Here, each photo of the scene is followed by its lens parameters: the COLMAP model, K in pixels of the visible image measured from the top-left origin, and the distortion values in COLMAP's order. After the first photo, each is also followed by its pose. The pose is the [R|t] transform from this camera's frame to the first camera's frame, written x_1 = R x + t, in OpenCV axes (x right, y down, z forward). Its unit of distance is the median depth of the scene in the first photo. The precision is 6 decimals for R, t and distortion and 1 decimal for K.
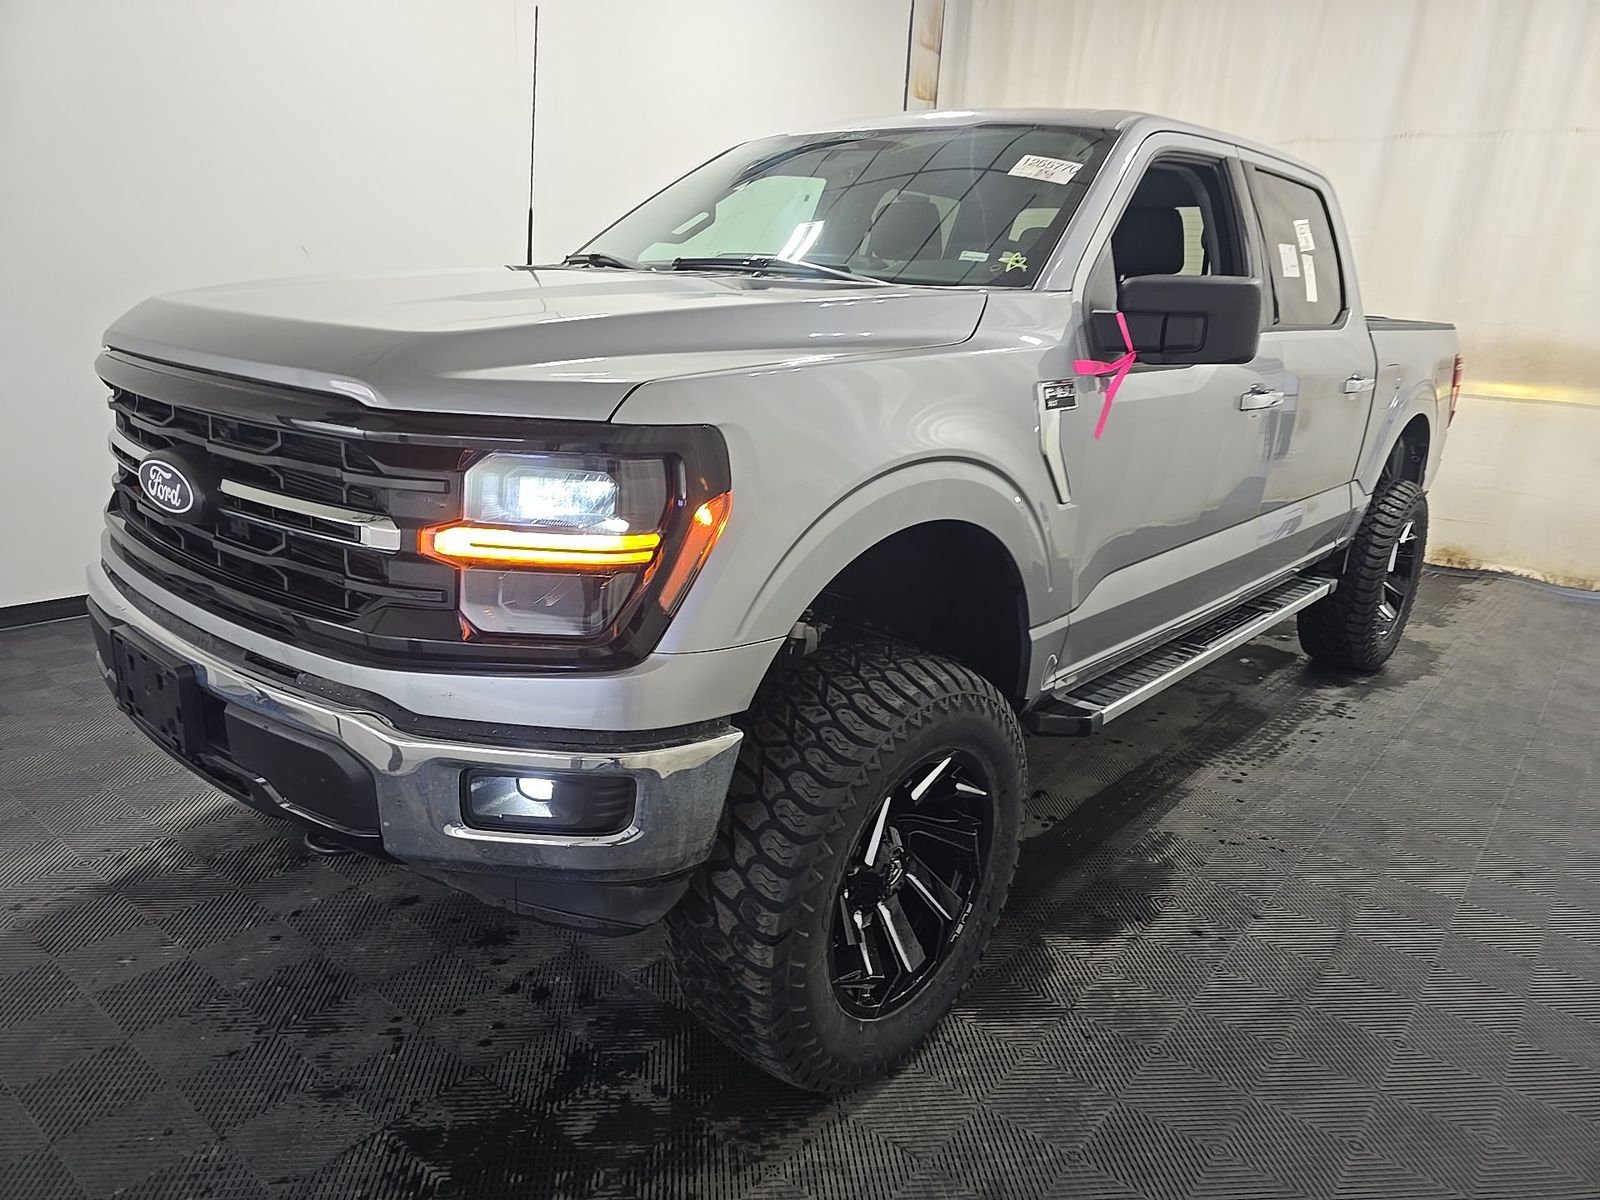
lens RADIAL K [[1041.8, 0, 806.2], [0, 1041.8, 612.2], [0, 0, 1]] dist [0.053162, -0.037859]
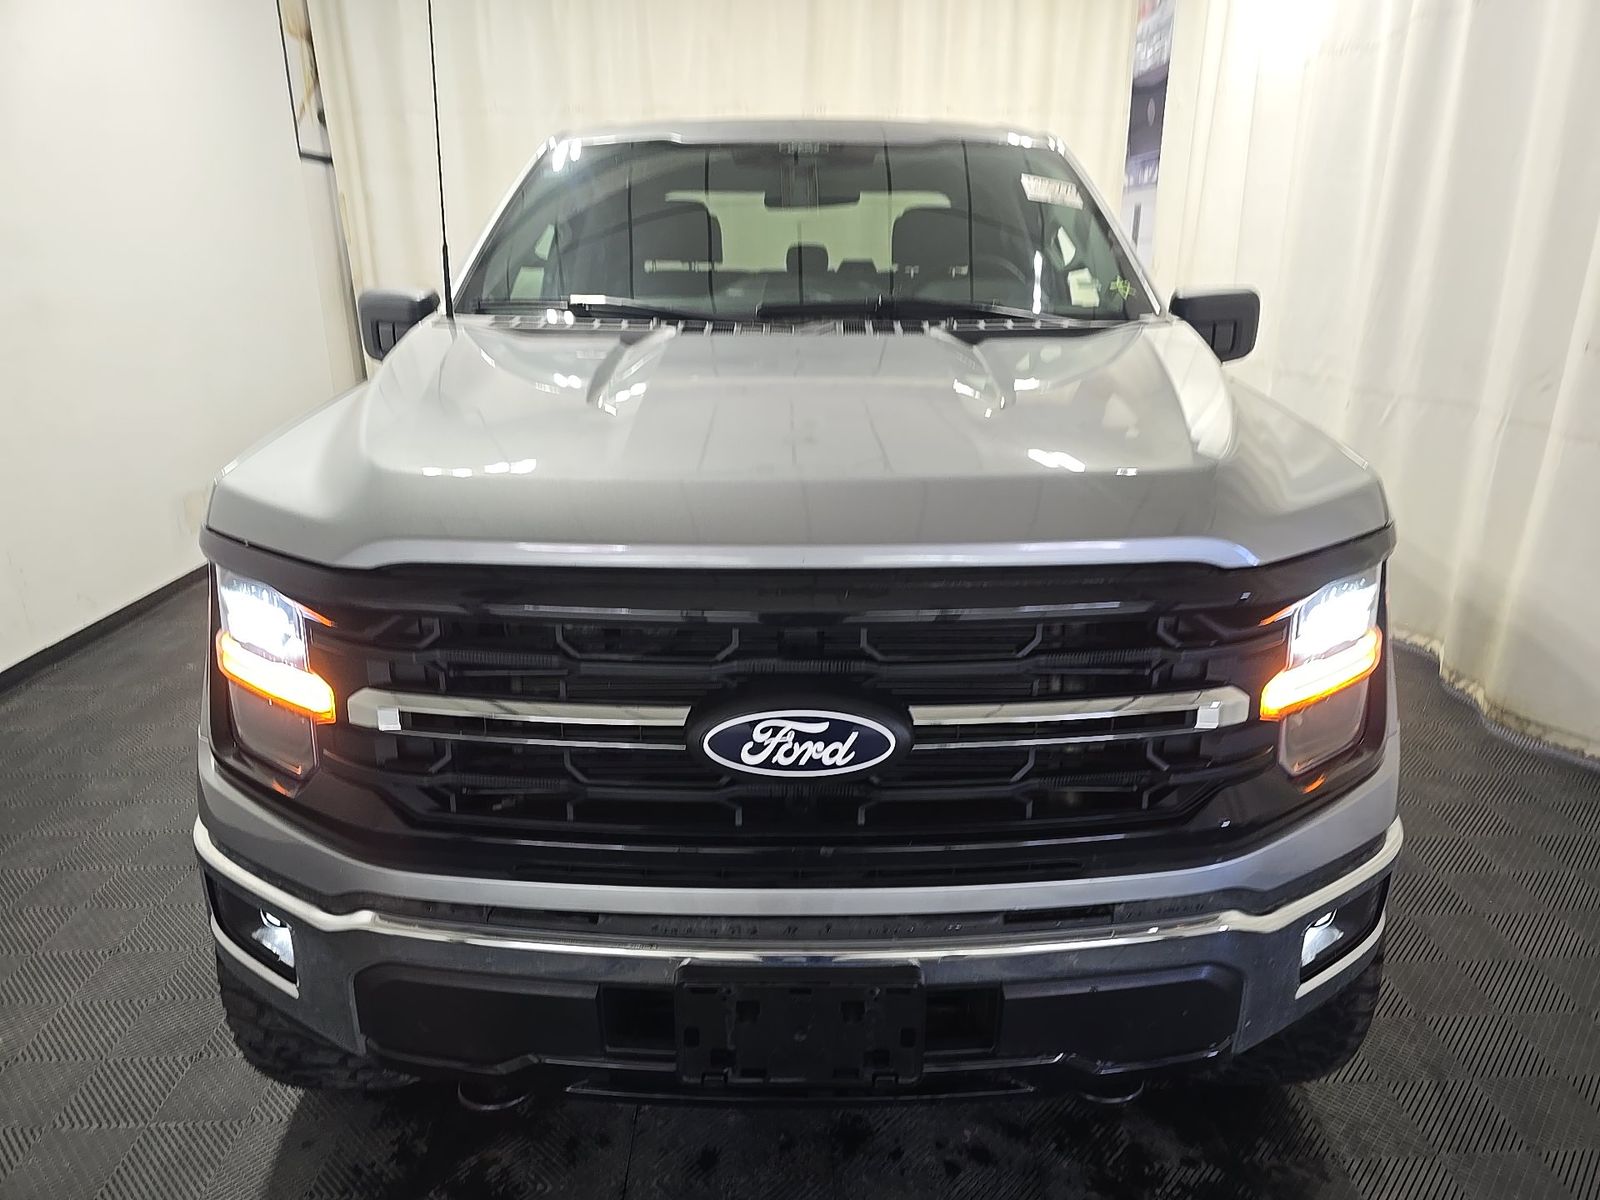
lens RADIAL K [[999.9, 0, 800.0], [0, 999.9, 600.0], [0, 0, 1]] dist [0.001482, 0.000358]
pose [[0.761157, -0.233554, 0.605056, -0.964563], [0.226273, 0.969921, 0.089743, -0.264648], [-0.607816, 0.068599, 0.791109, 0.468968]]
